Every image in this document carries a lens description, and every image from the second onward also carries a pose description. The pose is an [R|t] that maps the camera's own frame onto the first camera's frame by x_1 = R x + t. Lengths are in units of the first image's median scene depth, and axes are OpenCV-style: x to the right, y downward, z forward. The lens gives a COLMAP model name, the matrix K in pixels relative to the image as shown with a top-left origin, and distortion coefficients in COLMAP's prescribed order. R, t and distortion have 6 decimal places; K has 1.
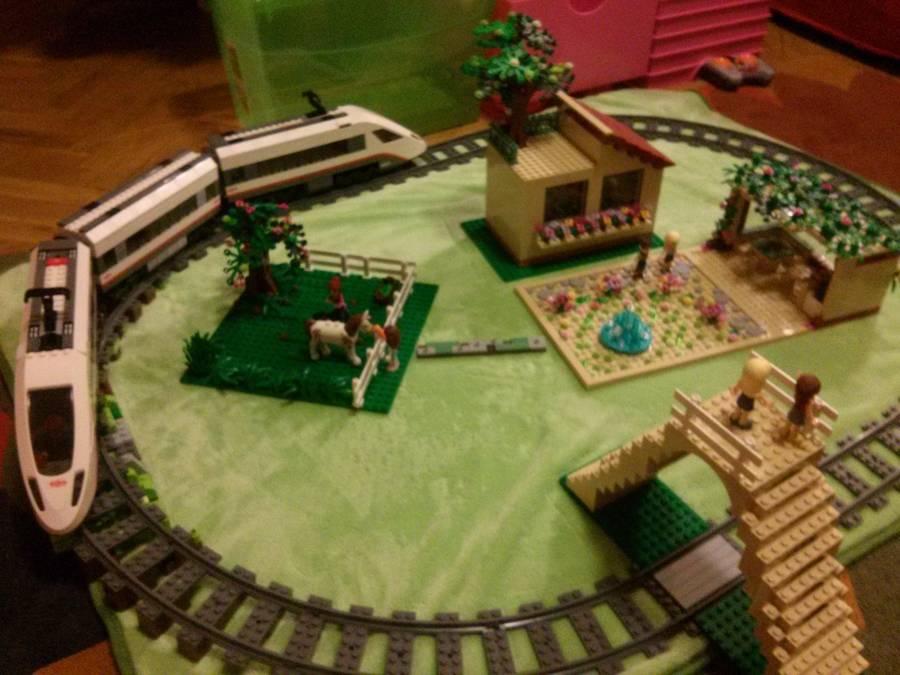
lens RADIAL K [[814.1, 0, 444.5], [0, 814.1, 341.4], [0, 0, 1]] dist [0.061429, -0.273821]
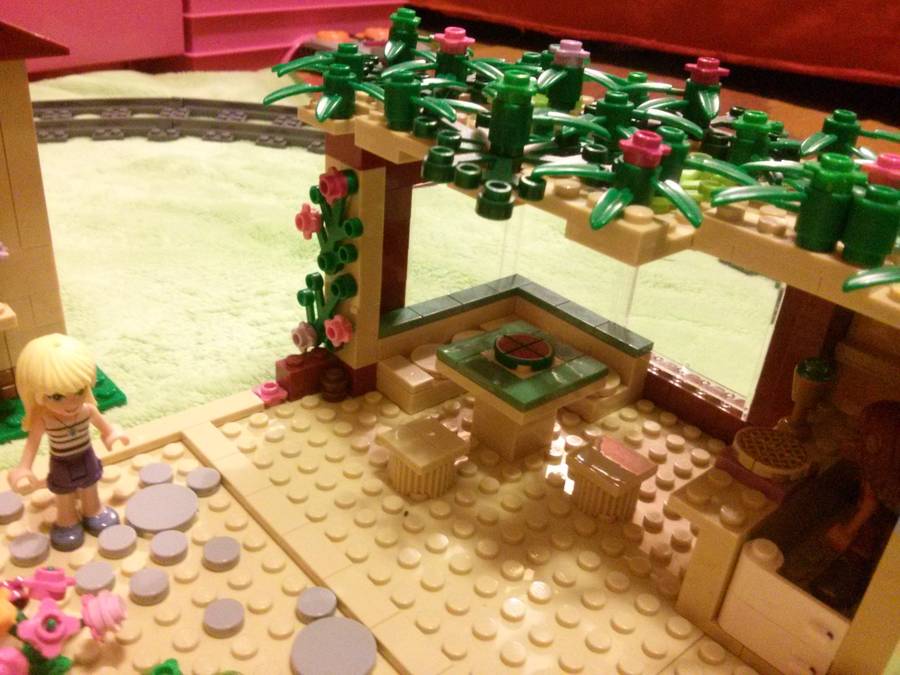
lens RADIAL K [[804.6, 0, 450.0], [0, 804.6, 337.5], [0, 0, 1]] dist [0.062085, -0.265773]
pose [[0.922974, -0.105319, 0.370171, 0.290023], [0.168137, 0.975529, -0.141676, -0.089751], [-0.346192, 0.193003, 0.918096, 0.775045]]
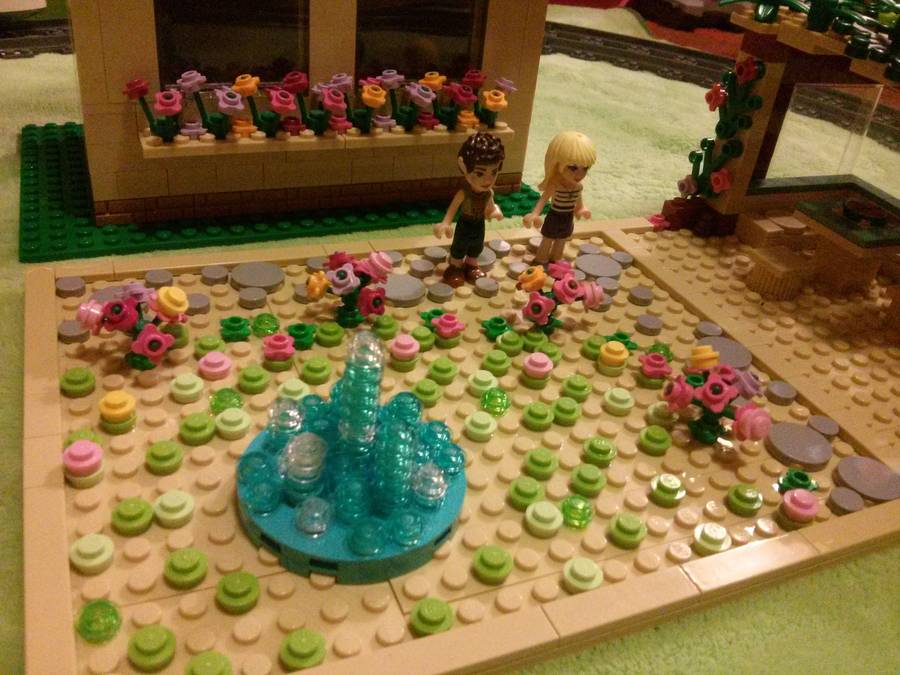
lens RADIAL K [[804.6, 0, 450.0], [0, 804.6, 337.5], [0, 0, 1]] dist [0.062085, -0.265773]
pose [[0.992131, 0.063219, 0.108075, 0.200925], [-0.050596, 0.991984, -0.115790, -0.019428], [-0.114529, 0.109411, 0.987376, 0.696069]]
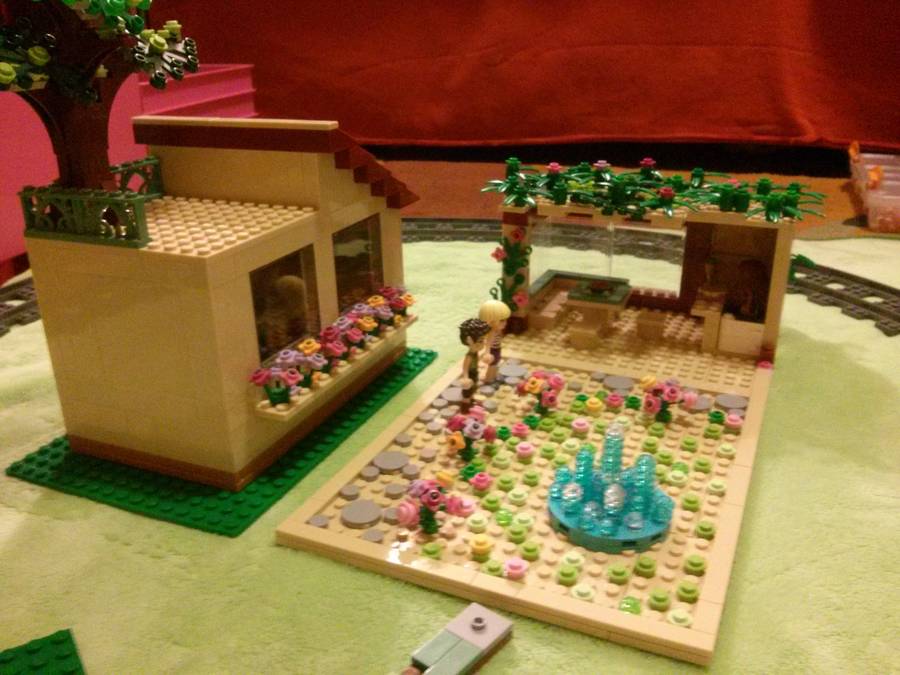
lens RADIAL K [[814.1, 0, 444.5], [0, 814.1, 341.4], [0, 0, 1]] dist [0.061429, -0.273821]
pose [[0.692843, -0.269955, 0.668650, -0.085755], [0.458055, 0.880927, -0.118970, -0.063459], [-0.556915, 0.388706, 0.733998, 0.637271]]
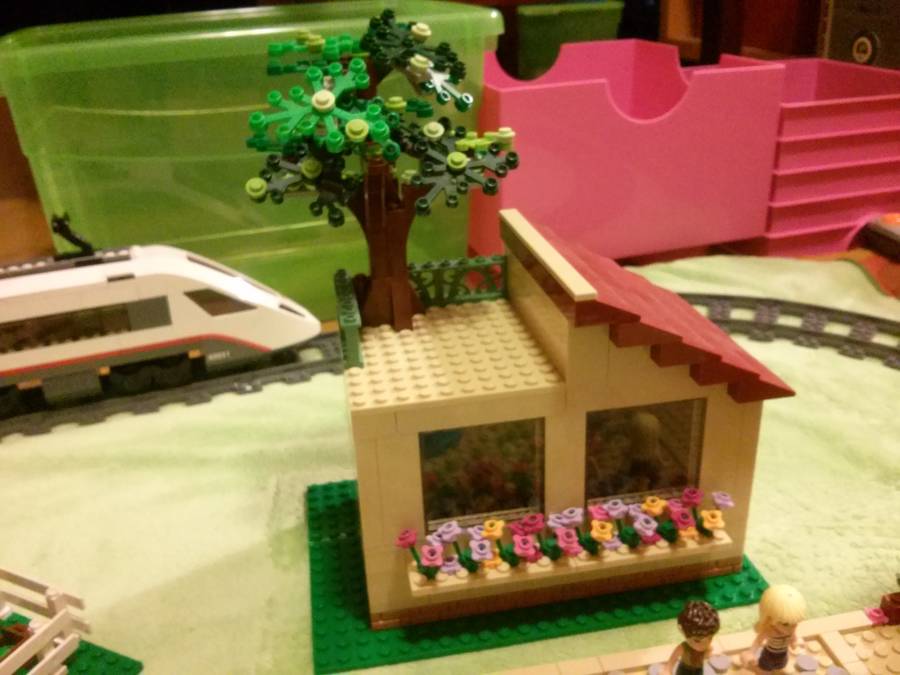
lens RADIAL K [[814.1, 0, 444.5], [0, 814.1, 341.4], [0, 0, 1]] dist [0.061429, -0.273821]
pose [[0.982382, 0.051142, -0.179748, 0.191992], [-0.093414, 0.967427, -0.235285, -0.137766], [0.161861, 0.247931, 0.955160, 0.616323]]
